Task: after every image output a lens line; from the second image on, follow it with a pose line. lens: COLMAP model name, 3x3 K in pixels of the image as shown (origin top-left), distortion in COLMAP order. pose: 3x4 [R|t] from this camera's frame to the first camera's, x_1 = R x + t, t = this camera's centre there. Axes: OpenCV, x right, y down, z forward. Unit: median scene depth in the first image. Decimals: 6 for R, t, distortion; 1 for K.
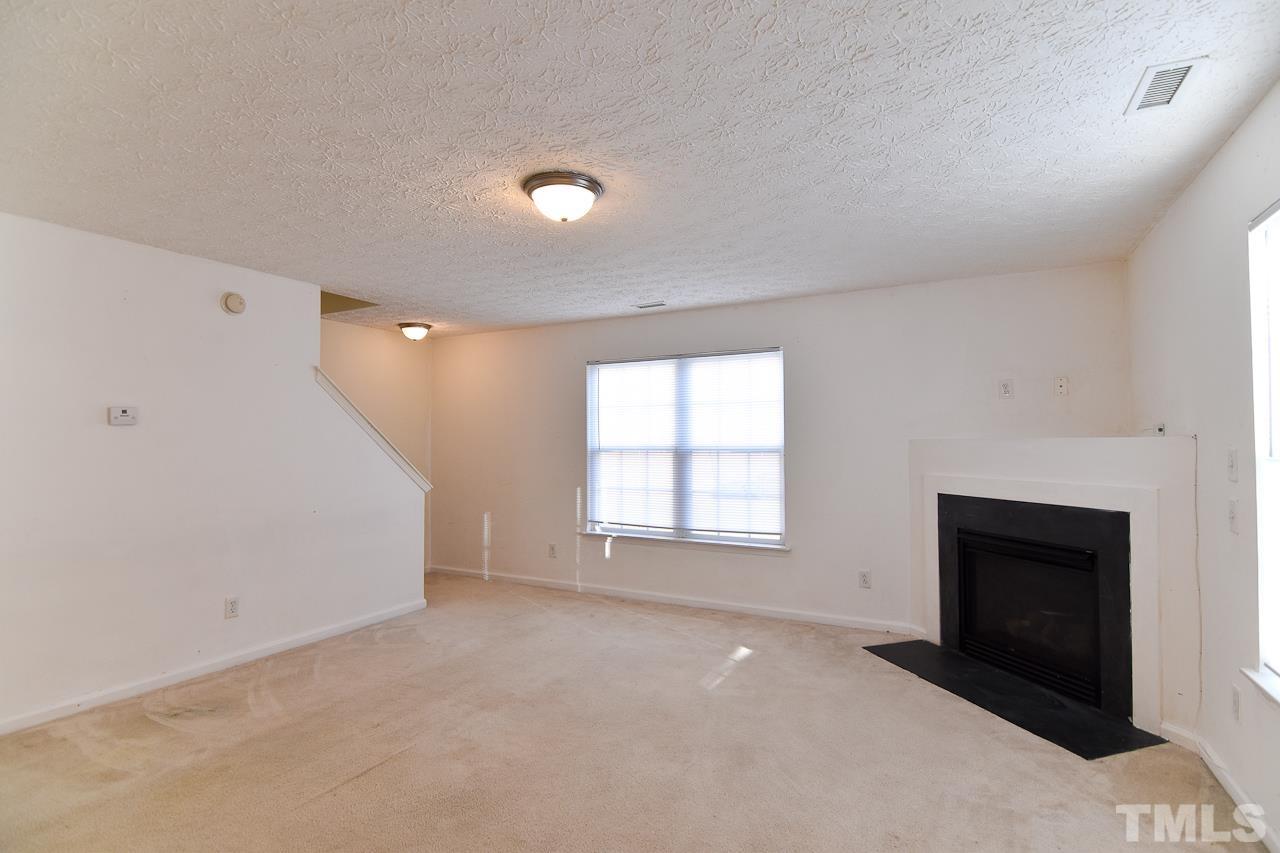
lens RADIAL K [[613.7, 0, 640.6], [0, 613.7, 428.9], [0, 0, 1]] dist [-0.009027, -0.009548]
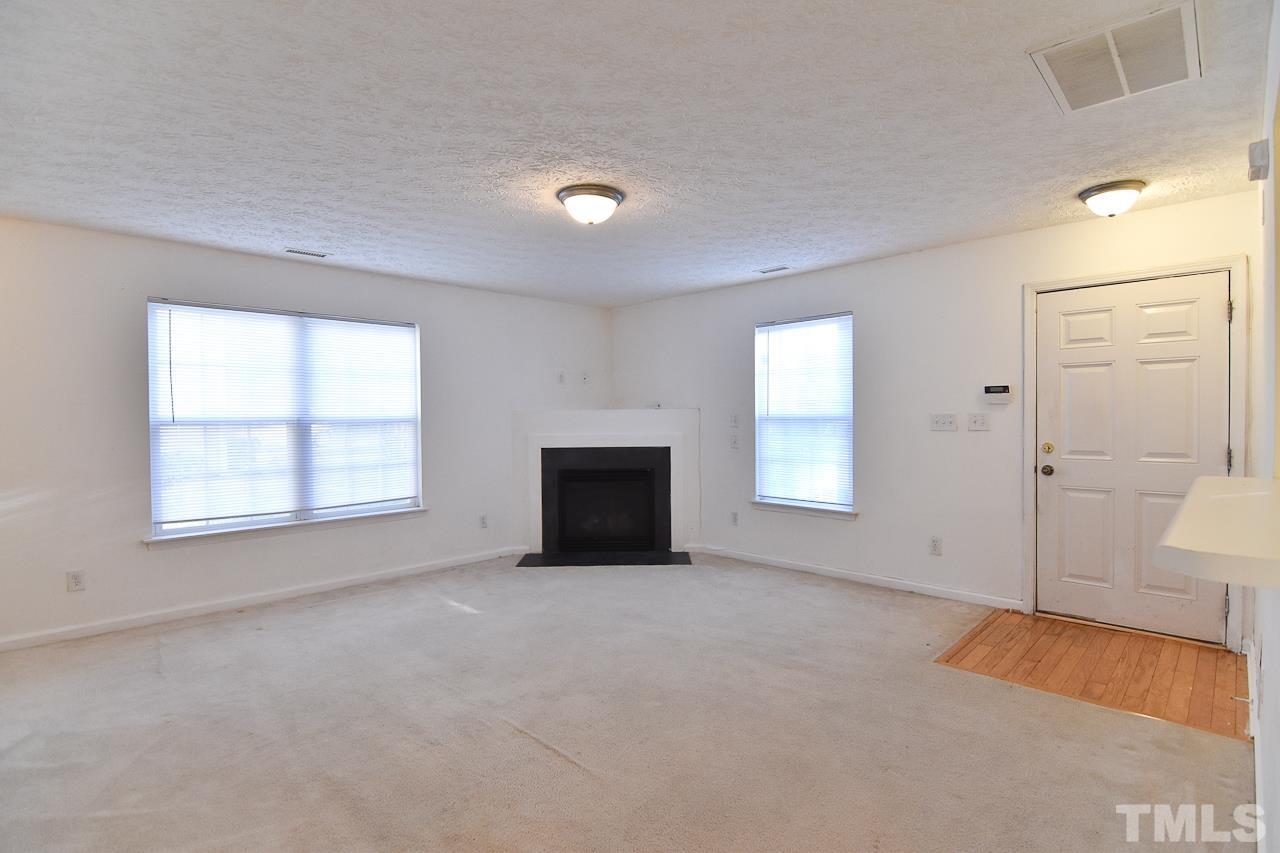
lens RADIAL K [[613.7, 0, 647.5], [0, 613.7, 434.4], [0, 0, 1]] dist [-0.009027, -0.009548]
pose [[0.284901, -0.027435, 0.958164, -0.757274], [-0.014602, 0.999350, 0.032956, 0.019956], [-0.958446, -0.023381, 0.284316, 0.324827]]
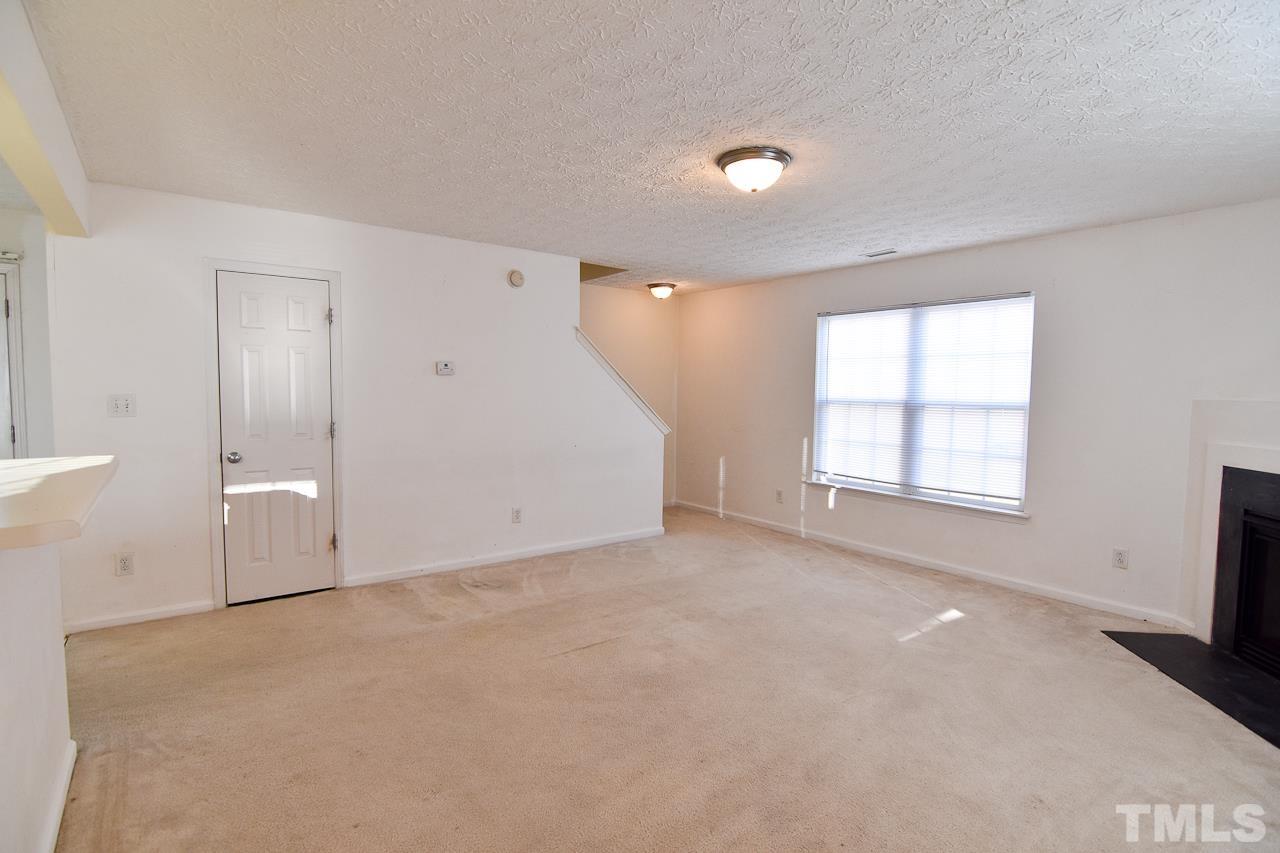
lens RADIAL K [[613.7, 0, 639.9], [0, 613.7, 430.2], [0, 0, 1]] dist [-0.009027, -0.009548]
pose [[0.907644, 0.045845, -0.417229, 0.097462], [-0.009452, 0.995998, 0.088878, -0.007332], [0.419634, -0.076726, 0.904445, -0.059147]]
